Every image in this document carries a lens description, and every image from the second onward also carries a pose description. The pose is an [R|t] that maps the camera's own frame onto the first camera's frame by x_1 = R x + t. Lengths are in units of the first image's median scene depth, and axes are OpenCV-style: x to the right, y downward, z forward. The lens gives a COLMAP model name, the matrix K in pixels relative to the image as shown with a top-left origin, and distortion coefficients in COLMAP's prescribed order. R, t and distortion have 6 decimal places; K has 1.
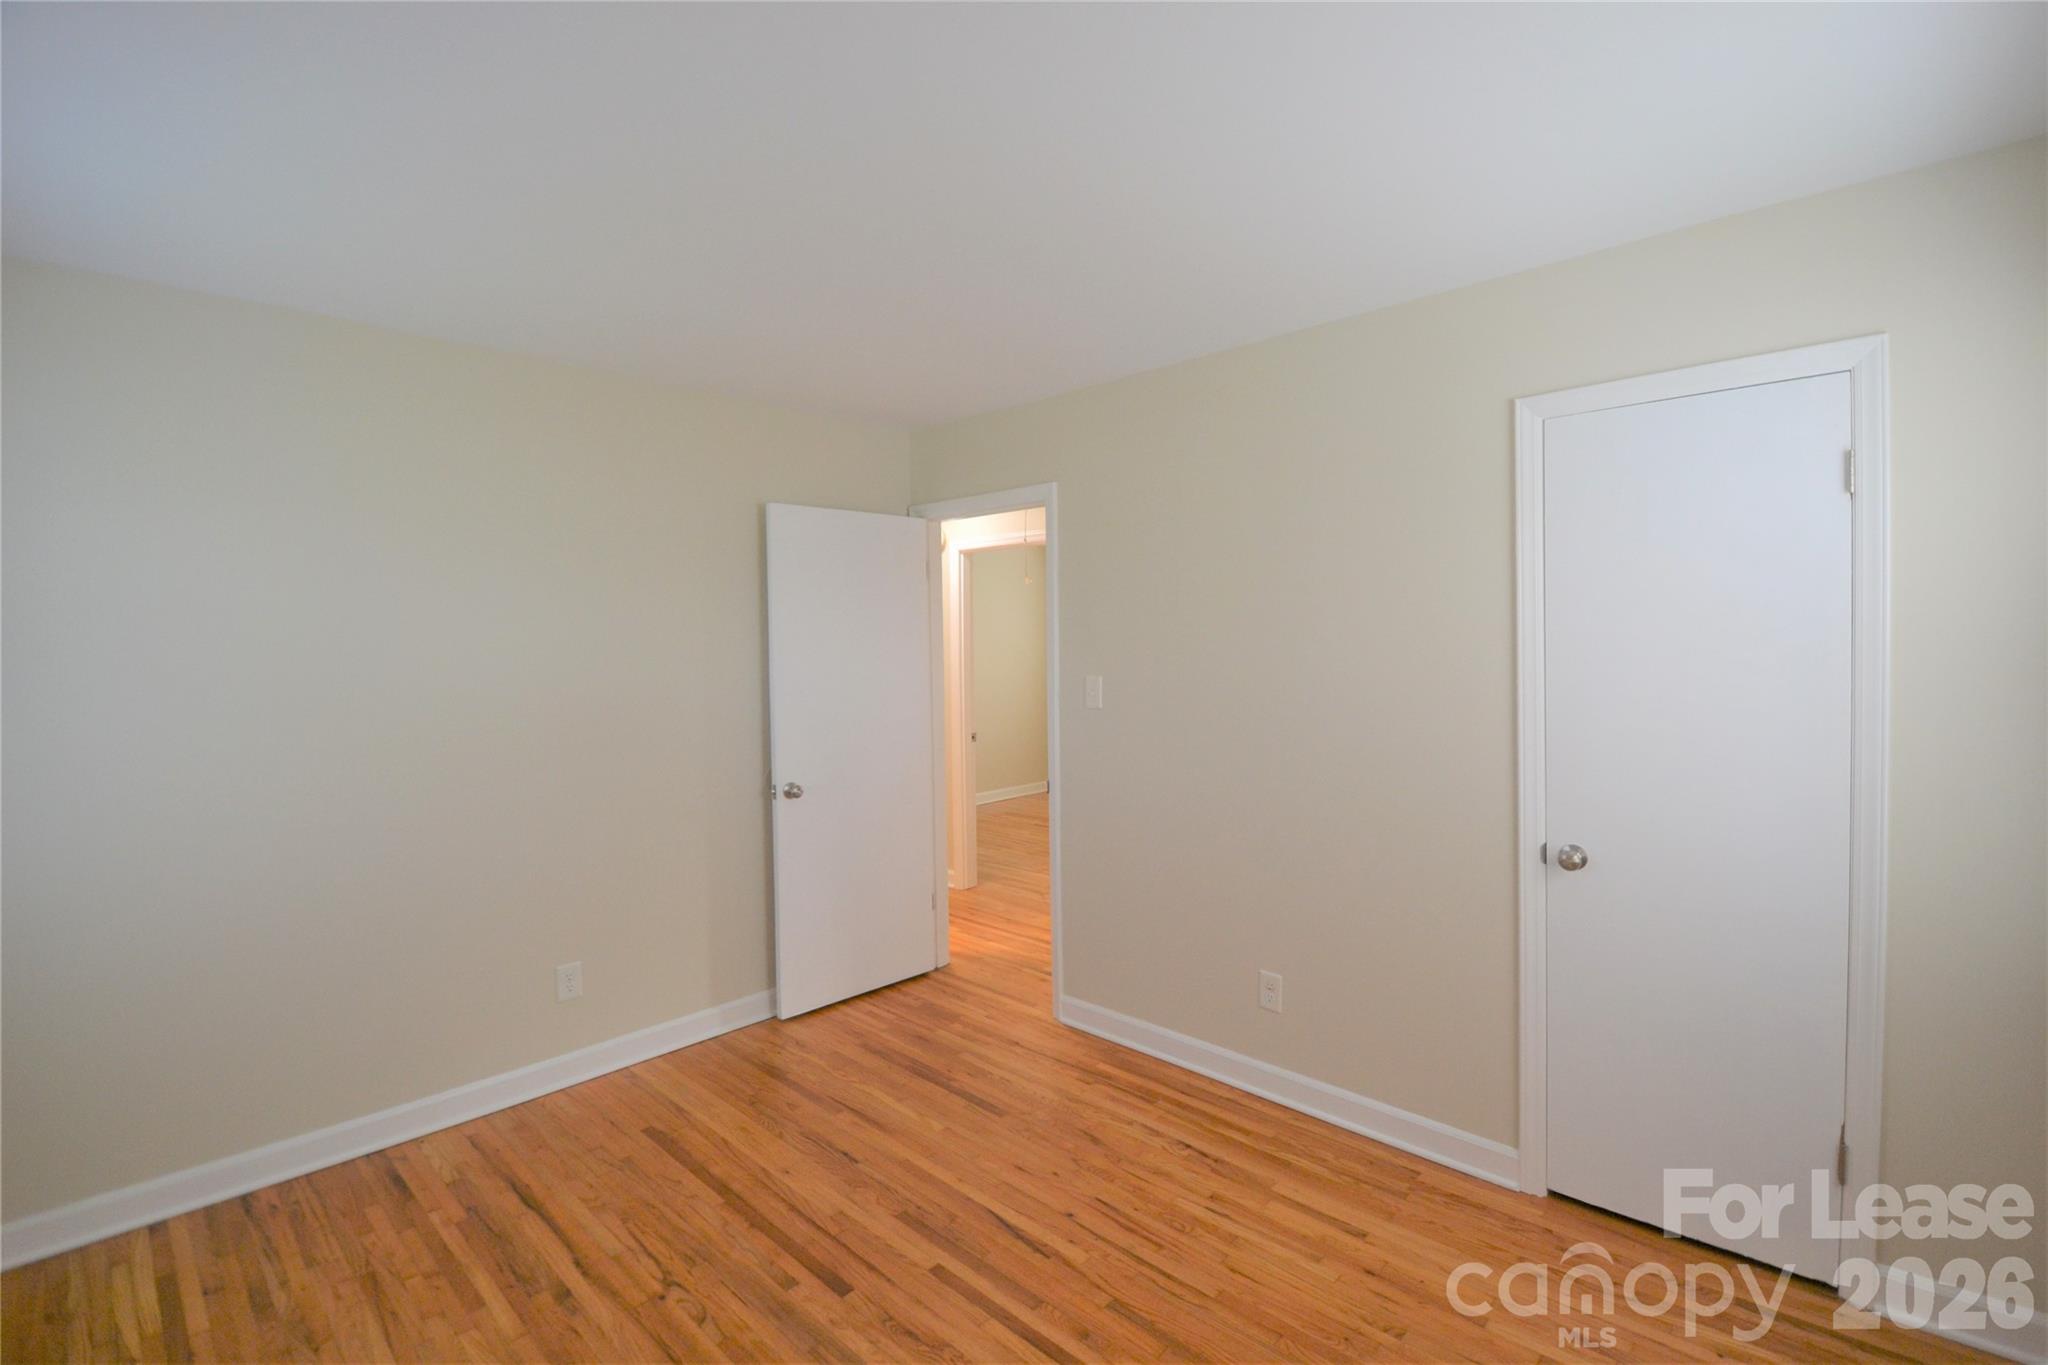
lens RADIAL K [[910.7, 0, 1046.3], [0, 910.7, 668.0], [0, 0, 1]] dist [0.003626, -0.015986]
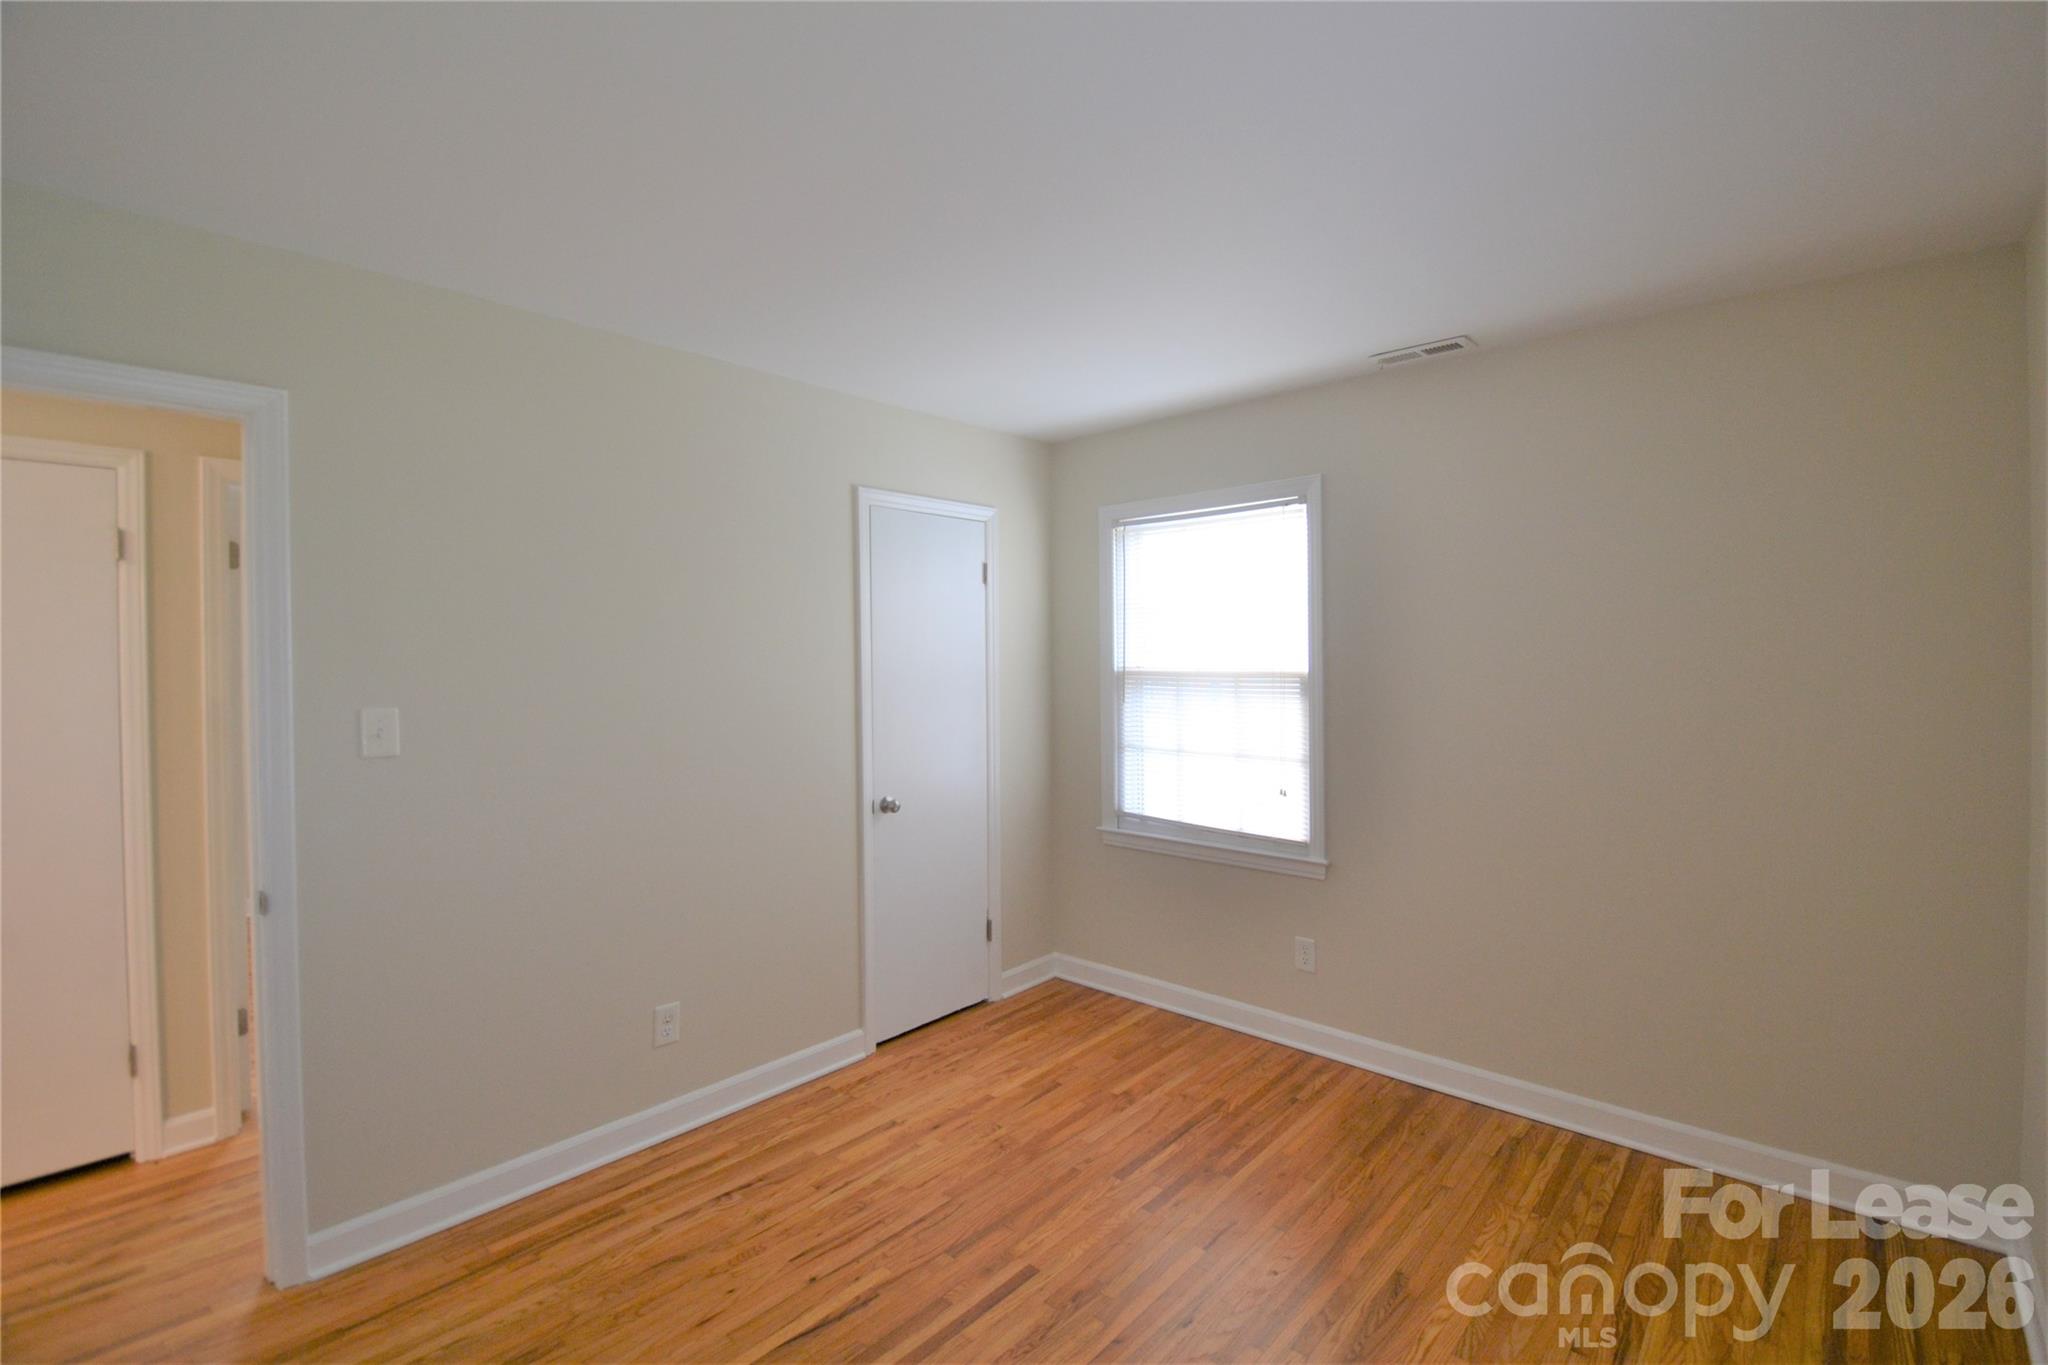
lens RADIAL K [[910.7, 0, 1046.3], [0, 910.7, 668.0], [0, 0, 1]] dist [0.003626, -0.015986]
pose [[-0.042446, -0.001770, 0.999097, -0.853882], [0.026328, 0.999649, 0.002890, -0.012905], [-0.998752, 0.026427, -0.042385, 0.746866]]
